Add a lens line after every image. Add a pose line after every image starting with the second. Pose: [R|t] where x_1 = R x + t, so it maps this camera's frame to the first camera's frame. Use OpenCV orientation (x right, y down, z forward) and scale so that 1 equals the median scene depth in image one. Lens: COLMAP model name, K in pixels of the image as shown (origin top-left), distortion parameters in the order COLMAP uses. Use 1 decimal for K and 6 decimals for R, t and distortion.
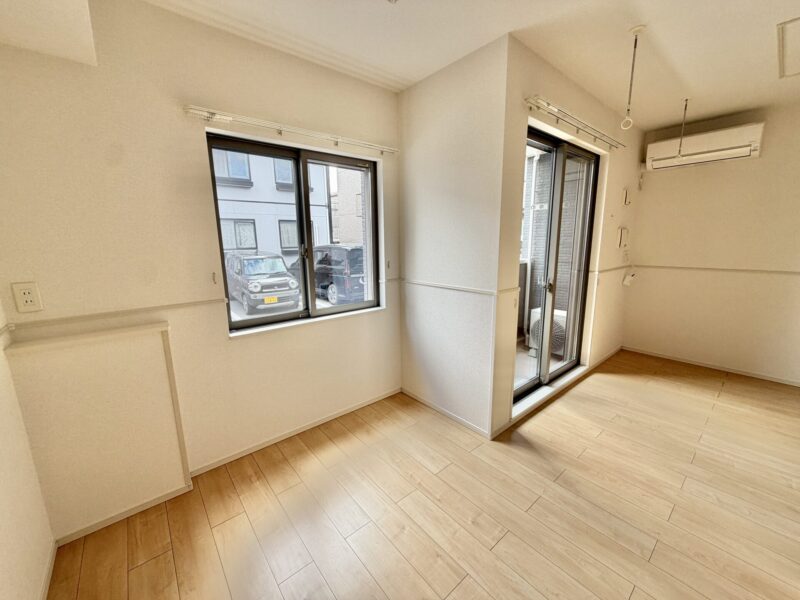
lens RADIAL K [[319.5, 0, 396.5], [0, 319.5, 299.3], [0, 0, 1]] dist [0.003844, -0.000536]
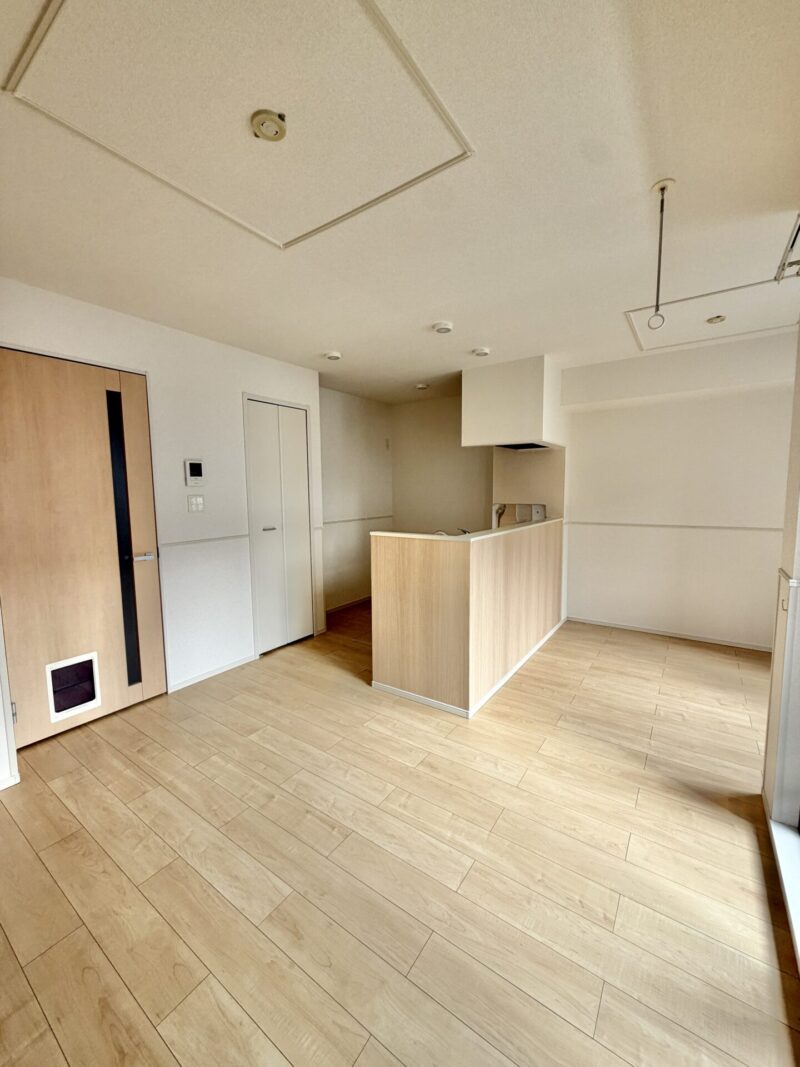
lens RADIAL K [[426.1, 0, 398.4], [0, 426.1, 528.9], [0, 0, 1]] dist [0.003844, -0.000536]
pose [[-0.965860, 0.048835, -0.254419, 1.173941], [-0.024212, 0.960758, 0.276330, -0.296980], [0.257930, 0.273056, -0.926775, 1.426410]]
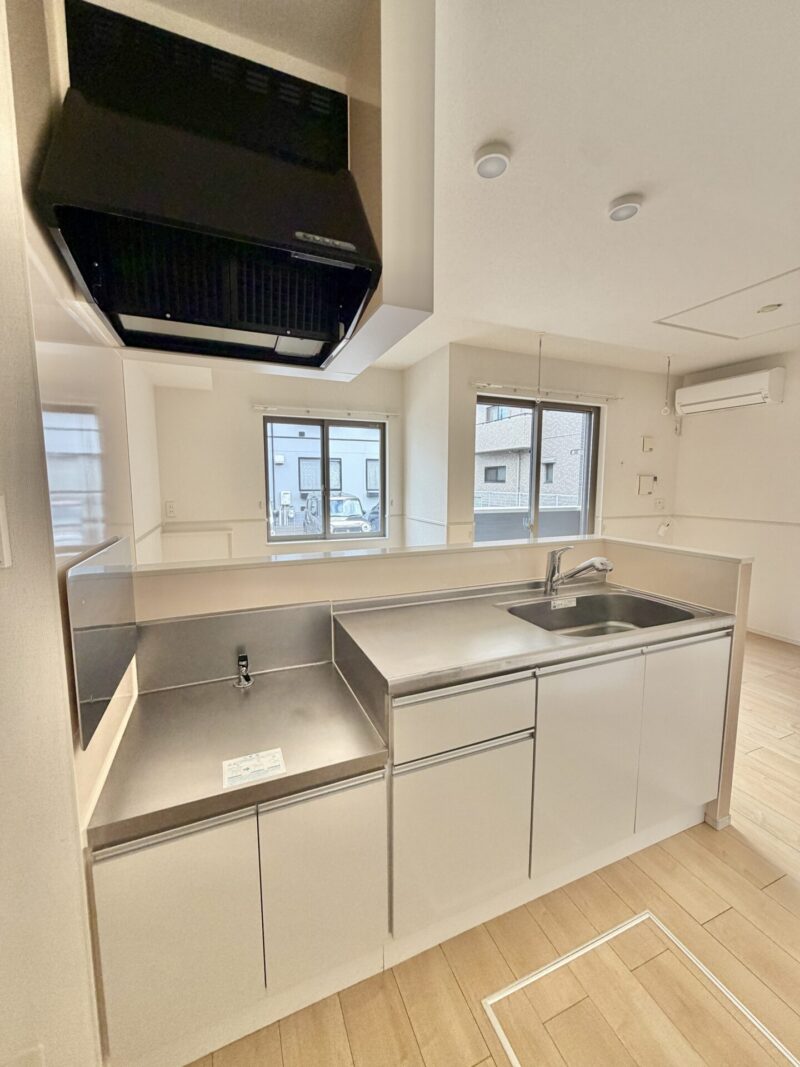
lens RADIAL K [[426.1, 0, 399.8], [0, 426.1, 532.7], [0, 0, 1]] dist [0.003844, -0.000536]
pose [[0.953421, 0.051664, -0.297185, 0.582546], [-0.070734, 0.996045, -0.053769, 0.108582], [0.293232, 0.072286, 0.953305, -0.644581]]
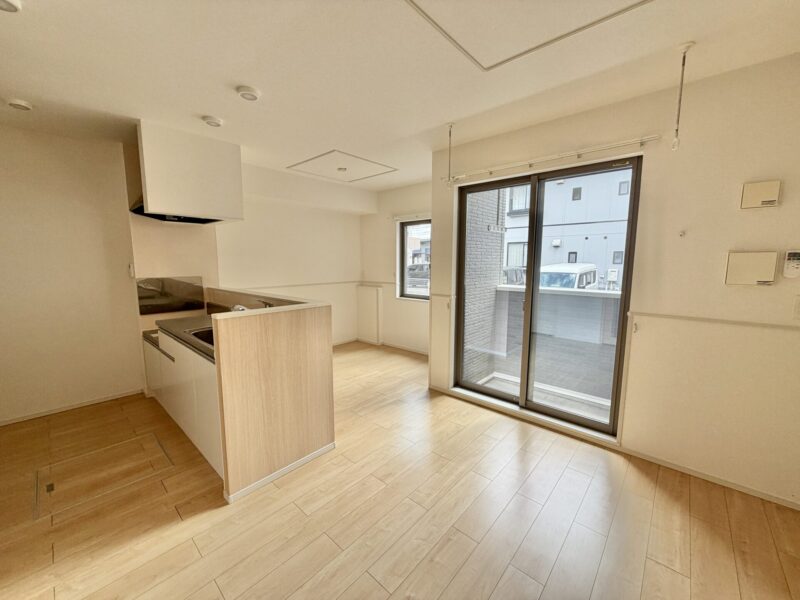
lens RADIAL K [[319.5, 0, 398.0], [0, 319.5, 299.9], [0, 0, 1]] dist [0.003844, -0.000536]
pose [[0.136956, 0.137033, -0.981053, 1.725043], [-0.186141, 0.976303, 0.110384, -0.130229], [0.972931, 0.167497, 0.159218, 0.508877]]
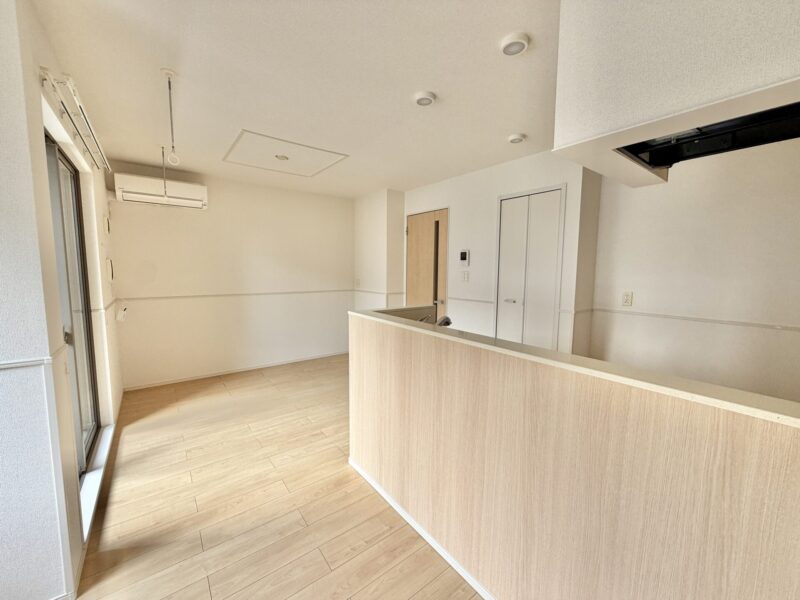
lens RADIAL K [[319.5, 0, 398.3], [0, 319.5, 298.2], [0, 0, 1]] dist [0.003844, -0.000536]
pose [[0.046652, -0.079938, 0.995708, -0.230532], [0.174639, 0.982094, 0.070663, -0.054220], [-0.983527, 0.170593, 0.059777, 0.255449]]
